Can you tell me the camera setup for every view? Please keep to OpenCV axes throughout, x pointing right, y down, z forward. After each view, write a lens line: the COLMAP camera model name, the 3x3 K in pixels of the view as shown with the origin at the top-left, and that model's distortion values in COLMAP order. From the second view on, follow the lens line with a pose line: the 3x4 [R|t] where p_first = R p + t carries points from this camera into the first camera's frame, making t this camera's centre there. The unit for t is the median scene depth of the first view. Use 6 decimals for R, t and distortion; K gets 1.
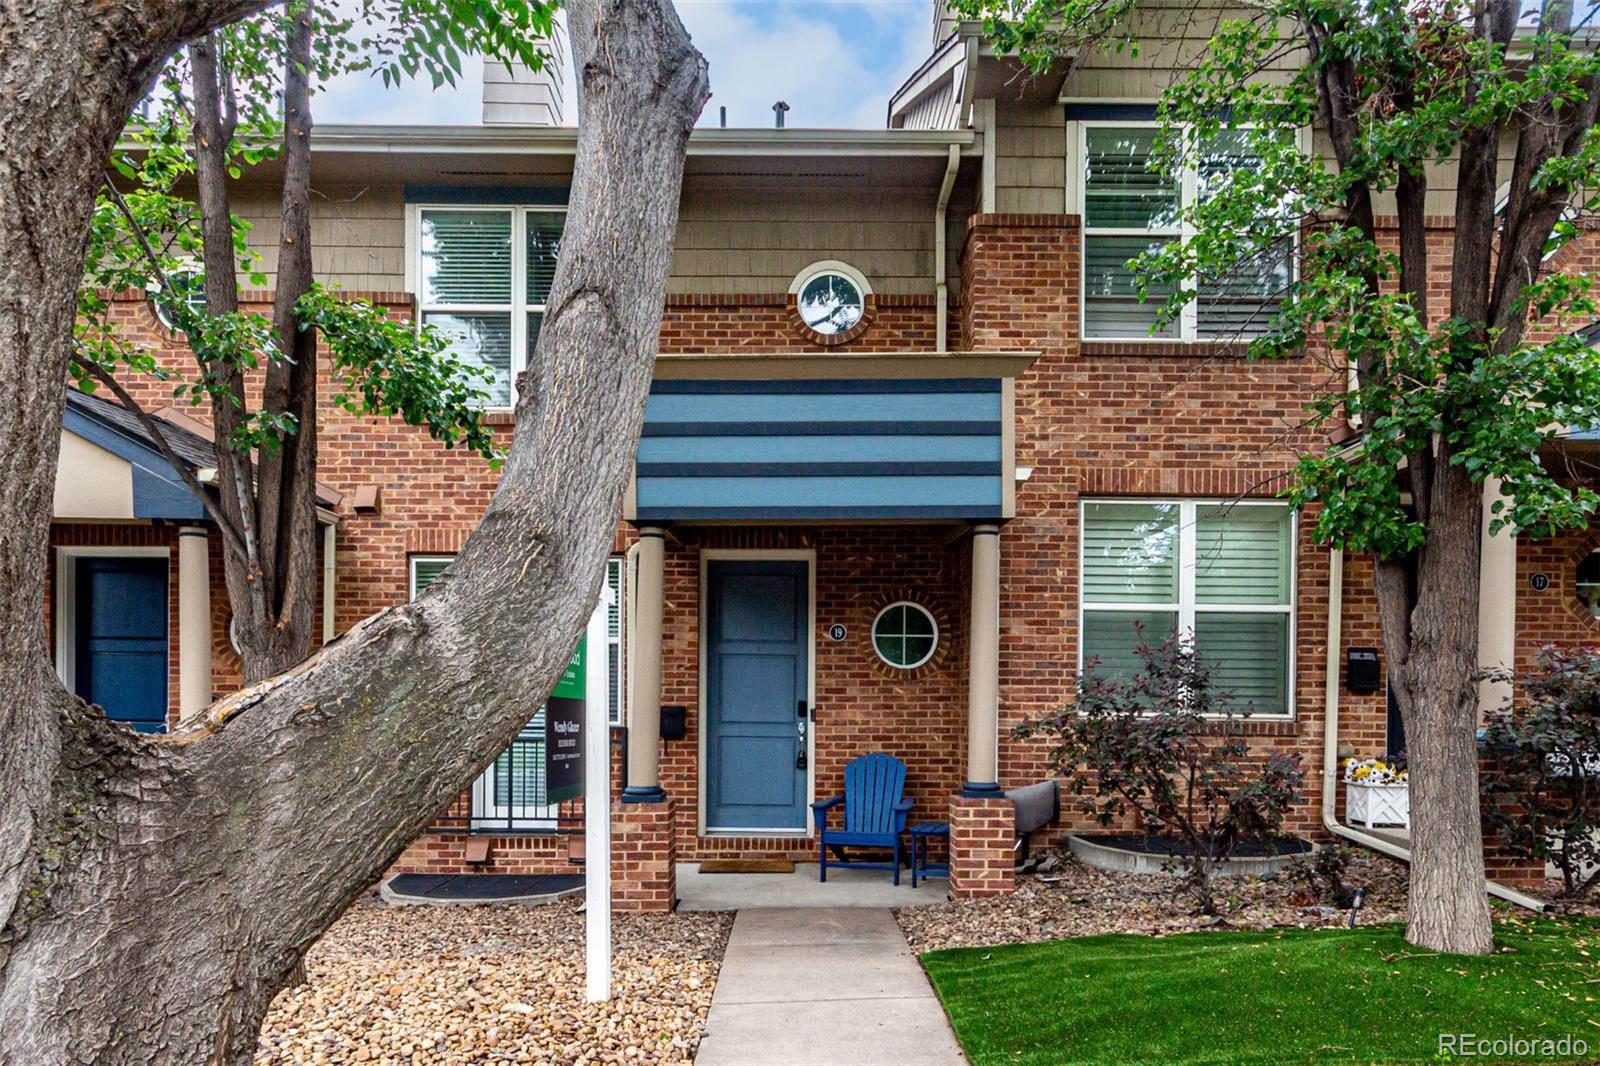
lens RADIAL K [[1875.2, 0, 800.0], [0, 1875.2, 533.0], [0, 0, 1]] dist [-0.017385, -0.007975]
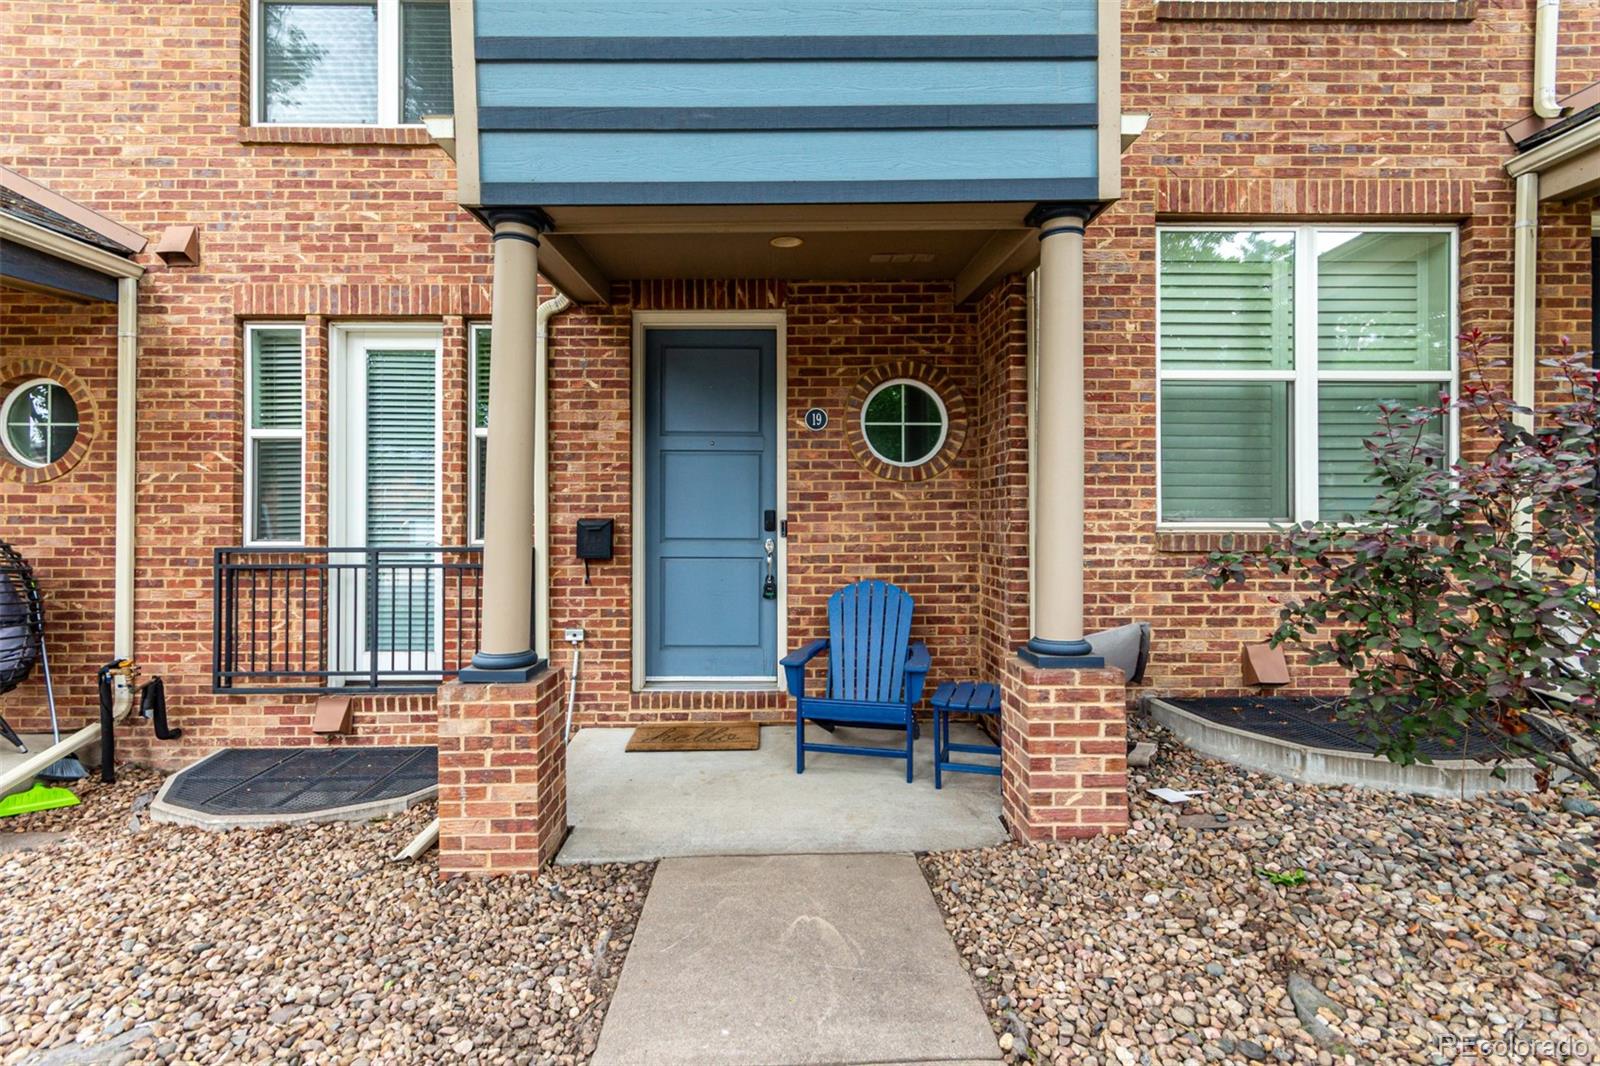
lens RADIAL K [[743.8, 0, 800.5], [0, 743.8, 538.5], [0, 0, 1]] dist [-0.000472, 0.006025]
pose [[0.999608, -0.009206, 0.026452, 0.005634], [0.005939, 0.992631, 0.121027, 0.065164], [-0.027371, -0.120822, 0.992297, 0.706656]]
